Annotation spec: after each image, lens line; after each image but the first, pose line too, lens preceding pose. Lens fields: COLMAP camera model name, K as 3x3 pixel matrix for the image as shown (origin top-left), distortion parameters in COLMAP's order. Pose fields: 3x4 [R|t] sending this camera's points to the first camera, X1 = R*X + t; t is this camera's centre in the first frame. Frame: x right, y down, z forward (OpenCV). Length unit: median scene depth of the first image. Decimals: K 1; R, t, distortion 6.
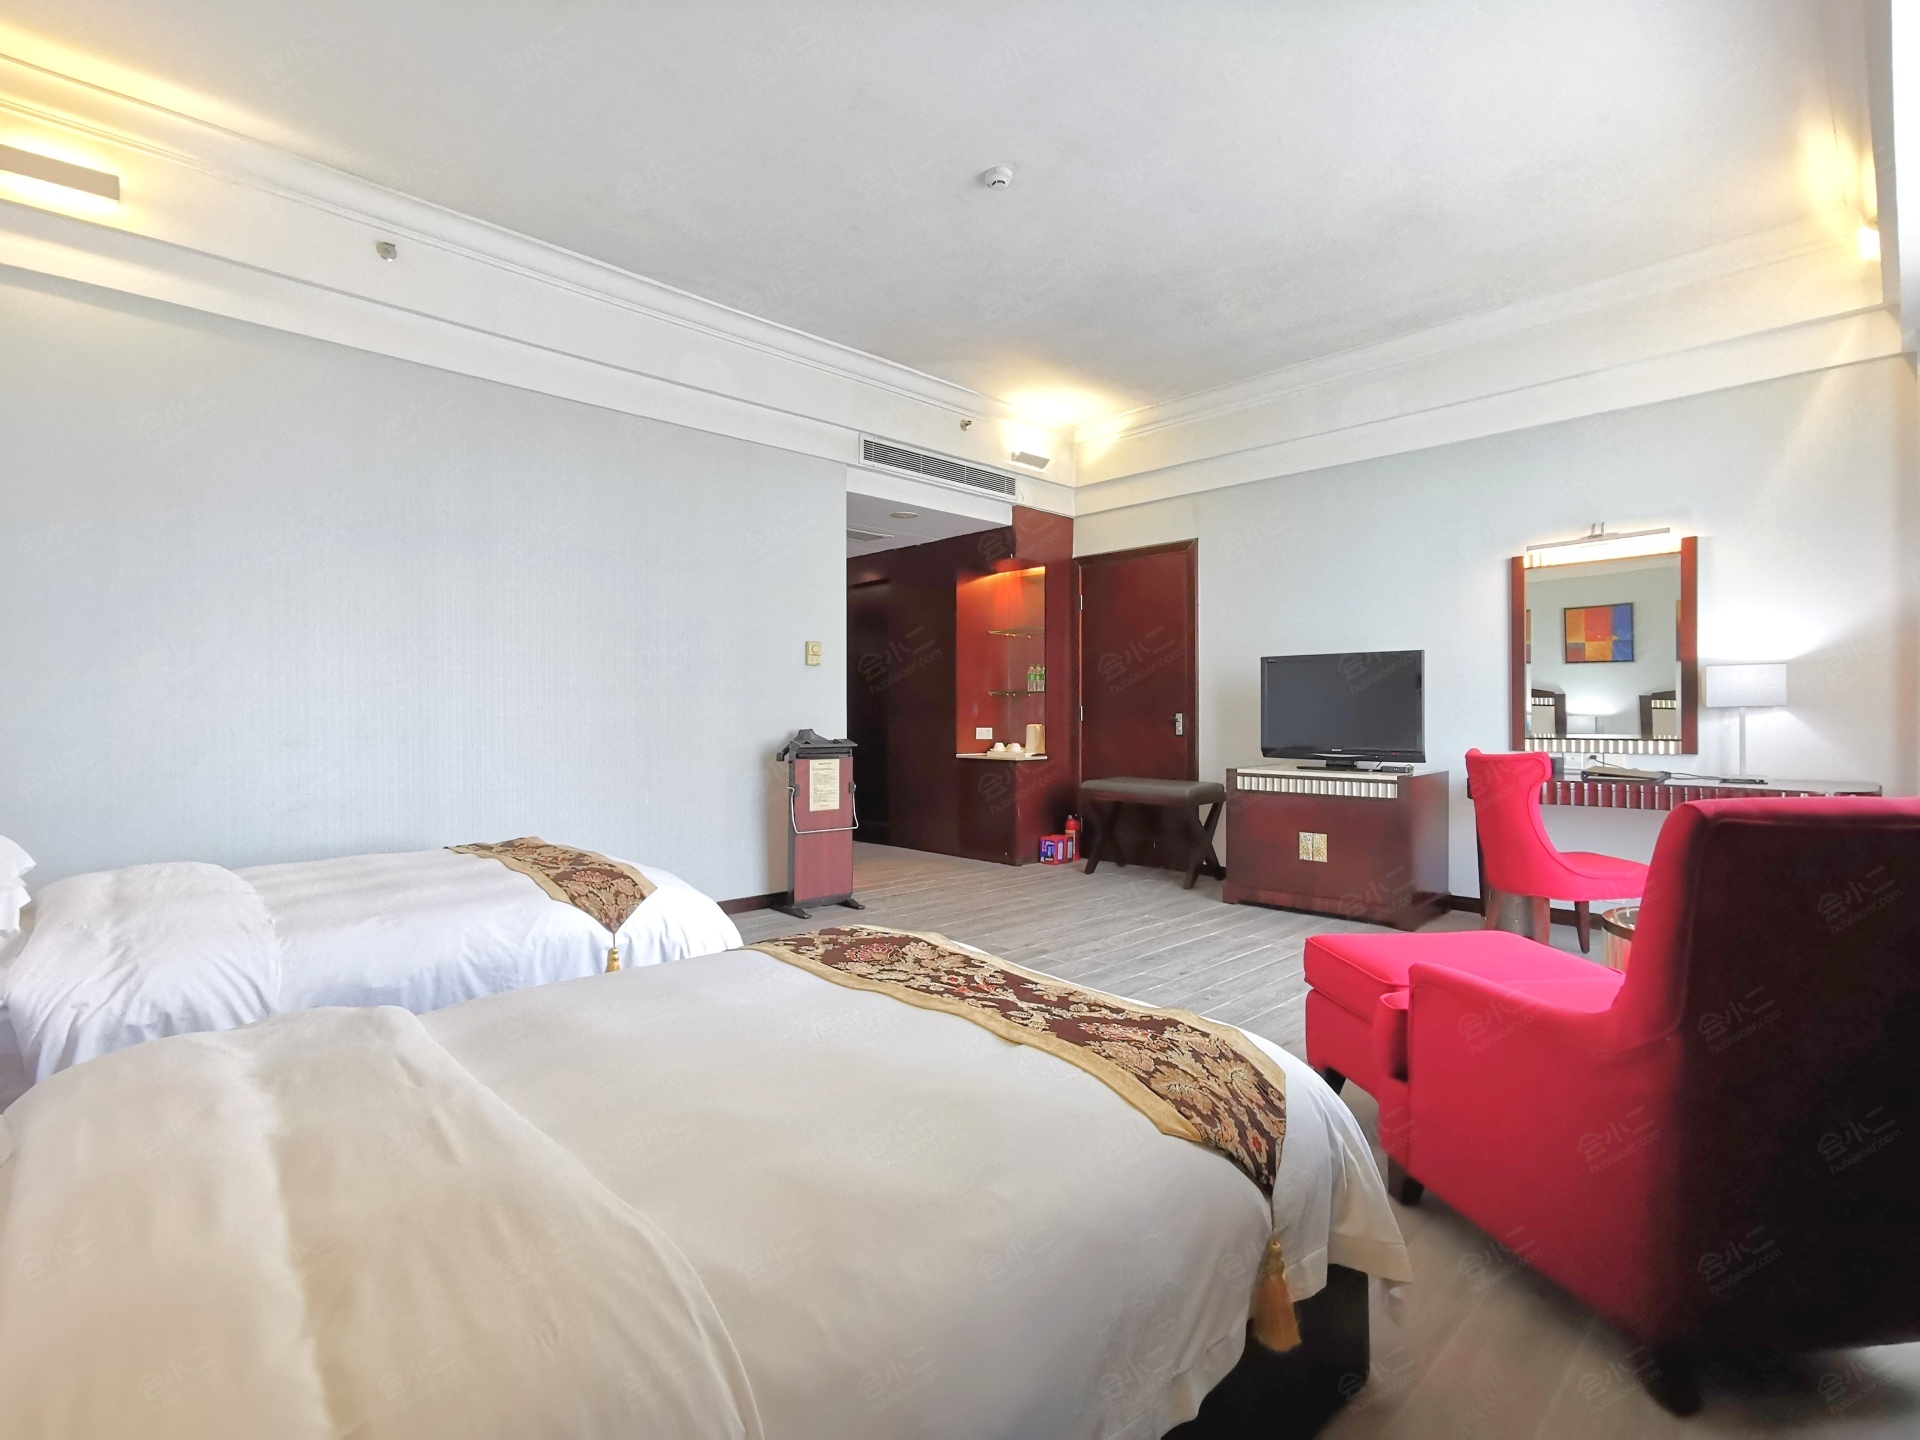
lens RADIAL K [[929.9, 0, 966.9], [0, 929.9, 717.0], [0, 0, 1]] dist [-0.032347, 0.032665]
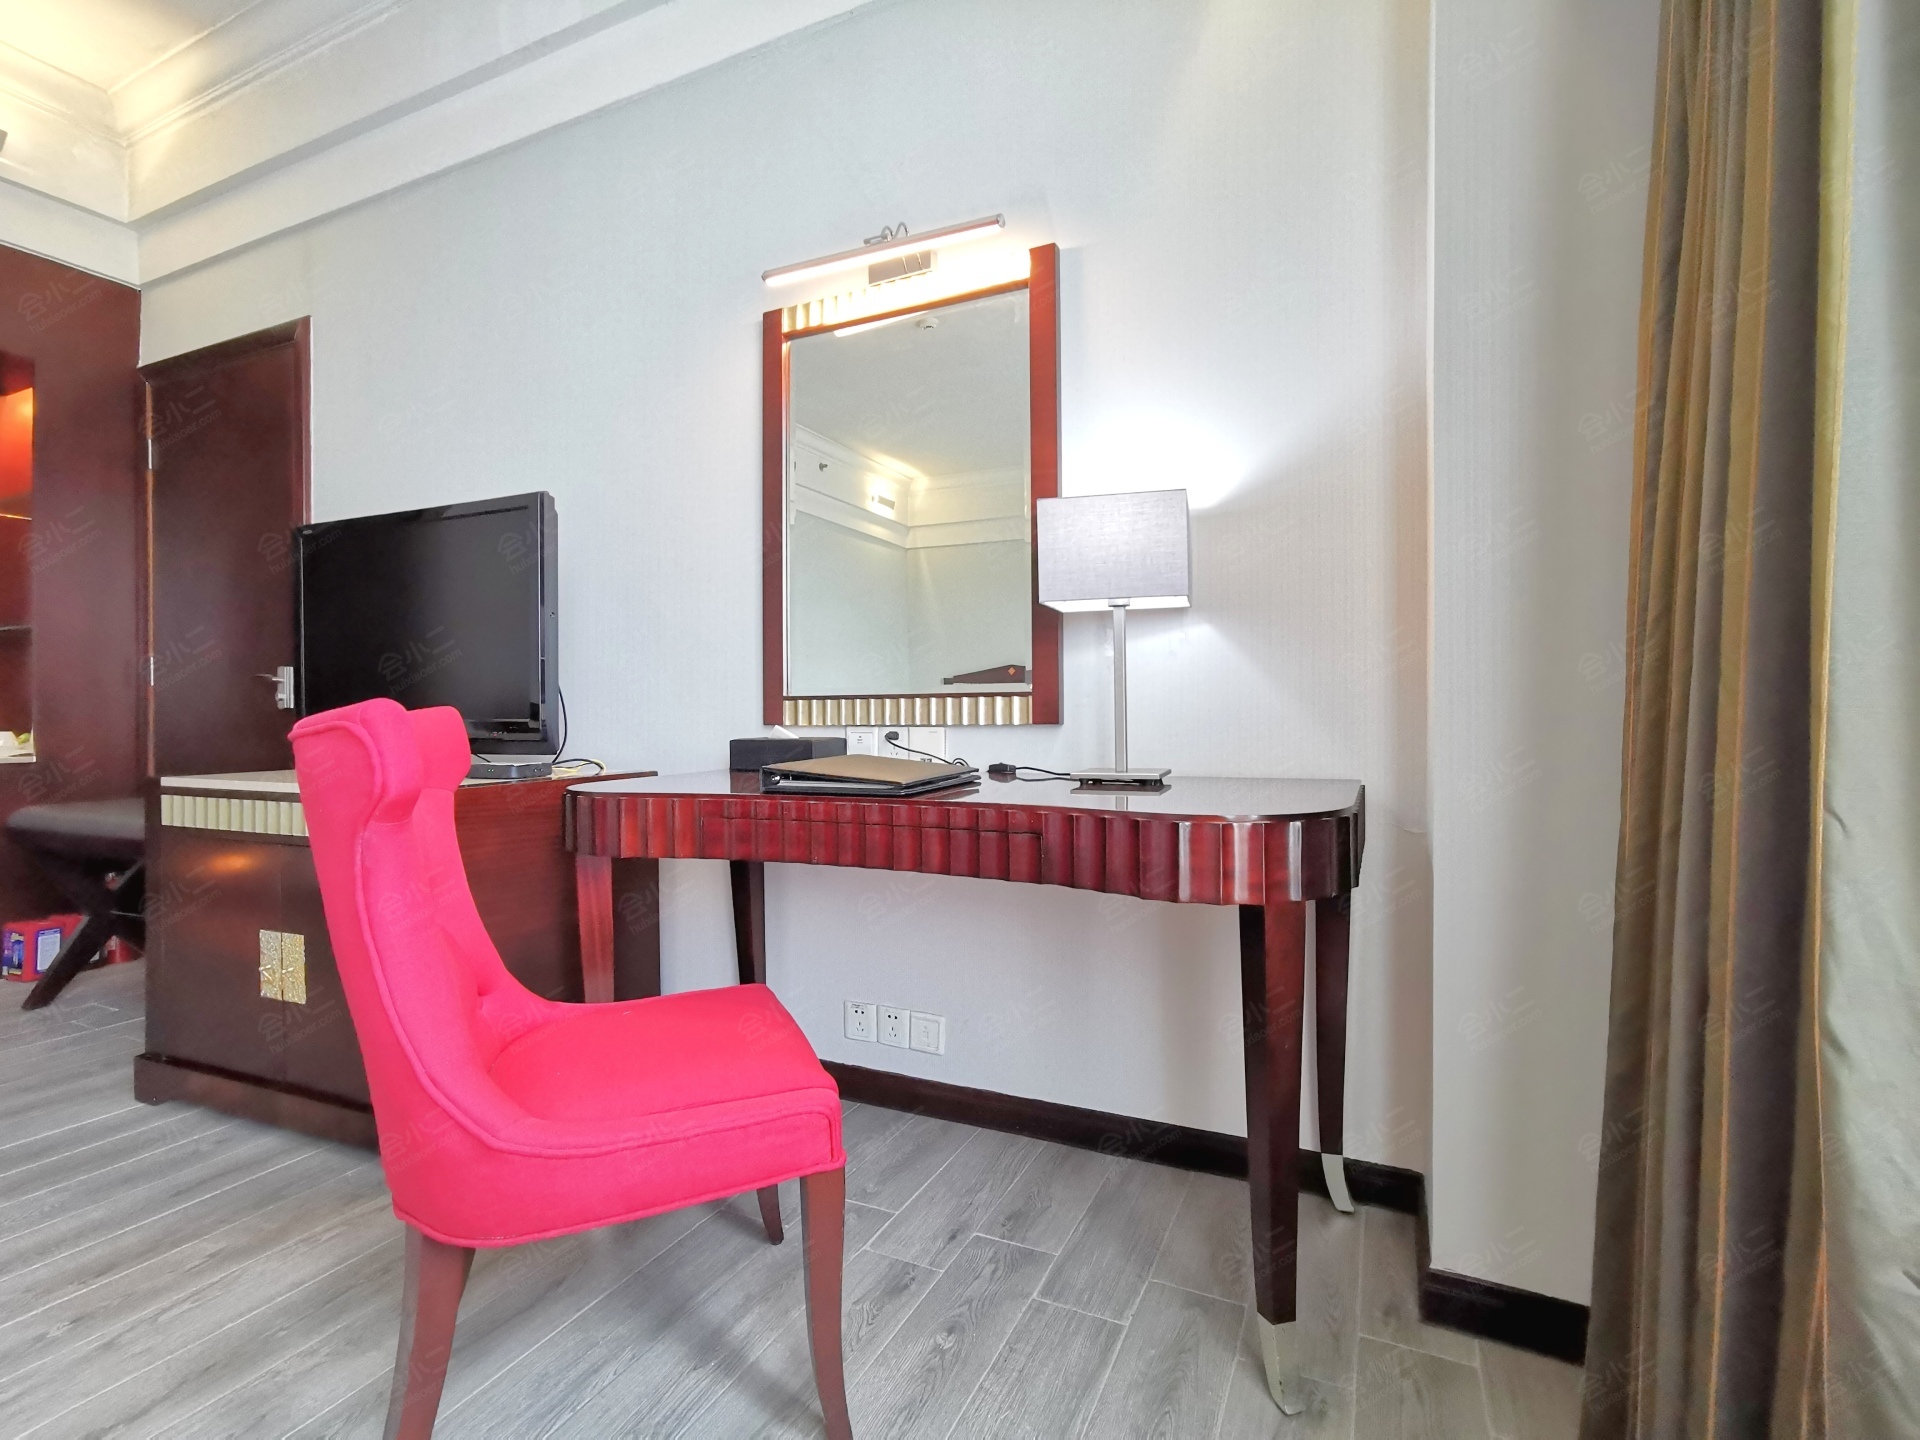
lens RADIAL K [[929.9, 0, 966.9], [0, 929.9, 717.0], [0, 0, 1]] dist [-0.032347, 0.032665]
pose [[0.938248, -0.006272, 0.345906, 0.551797], [0.004804, 0.999975, 0.005099, 0.032121], [-0.345930, -0.003122, 0.938255, 0.550004]]
